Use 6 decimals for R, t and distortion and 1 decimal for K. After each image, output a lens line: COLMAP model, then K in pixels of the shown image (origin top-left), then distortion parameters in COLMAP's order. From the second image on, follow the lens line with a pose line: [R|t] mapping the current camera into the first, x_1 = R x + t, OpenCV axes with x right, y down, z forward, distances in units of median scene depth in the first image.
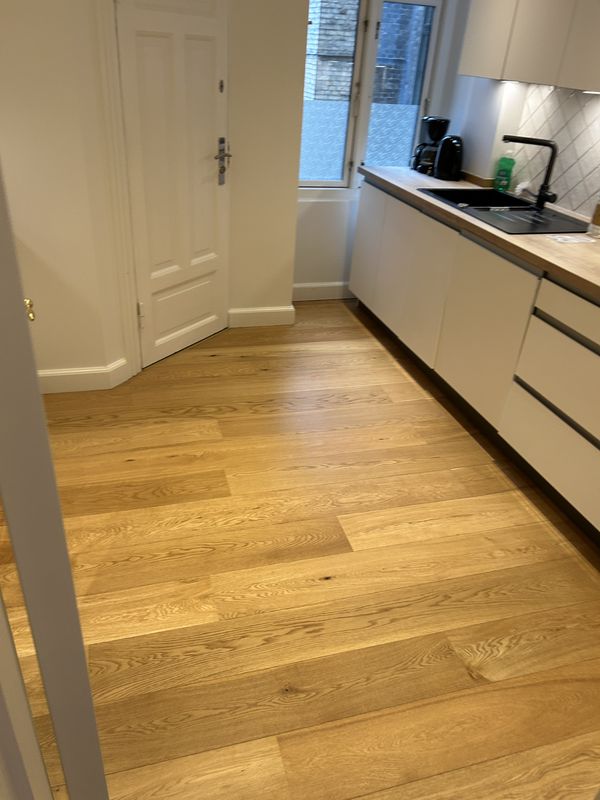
lens RADIAL K [[599.3, 0, 300.0], [0, 599.3, 400.0], [0, 0, 1]] dist [0.056825, -0.058190]
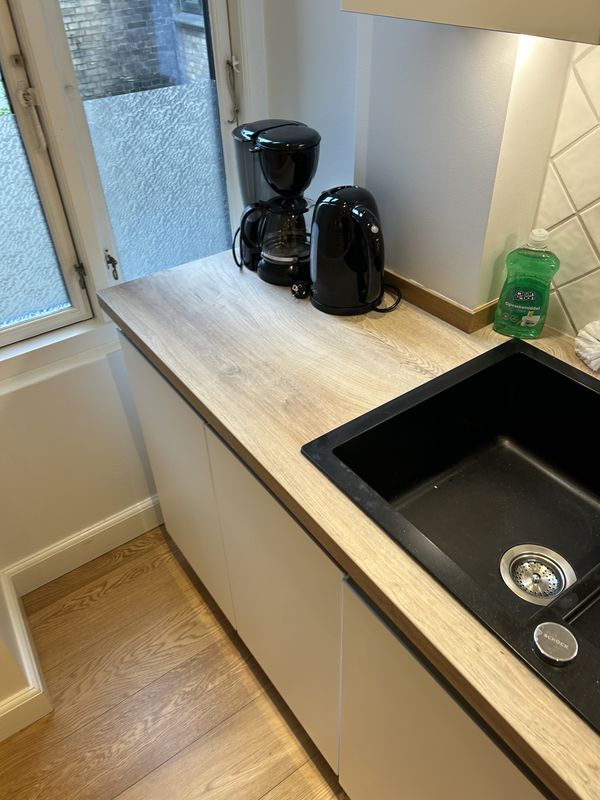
lens RADIAL K [[607.3, 0, 297.4], [0, 607.3, 400.3], [0, 0, 1]] dist [0.101541, -0.155925]
pose [[0.941394, -0.276286, 0.193505, 0.147702], [0.246563, 0.955116, 0.164195, -0.438946], [-0.230184, -0.106861, 0.967262, 0.753388]]
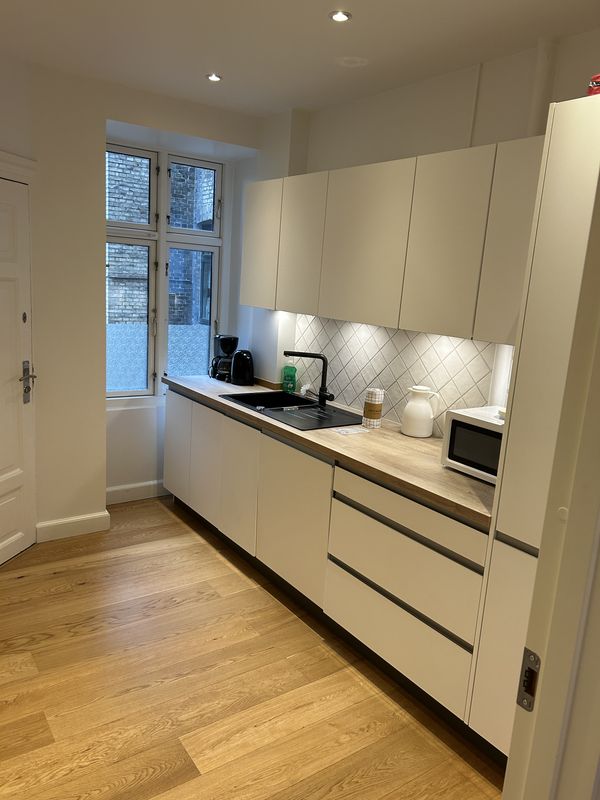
lens RADIAL K [[596.0, 0, 296.1], [0, 596.0, 396.1], [0, 0, 1]] dist [0.051557, -0.053146]
pose [[0.947802, -0.068707, 0.311371, -0.016220], [0.160487, 0.946596, -0.279642, -0.014082], [-0.275529, 0.315016, 0.908212, -0.054619]]
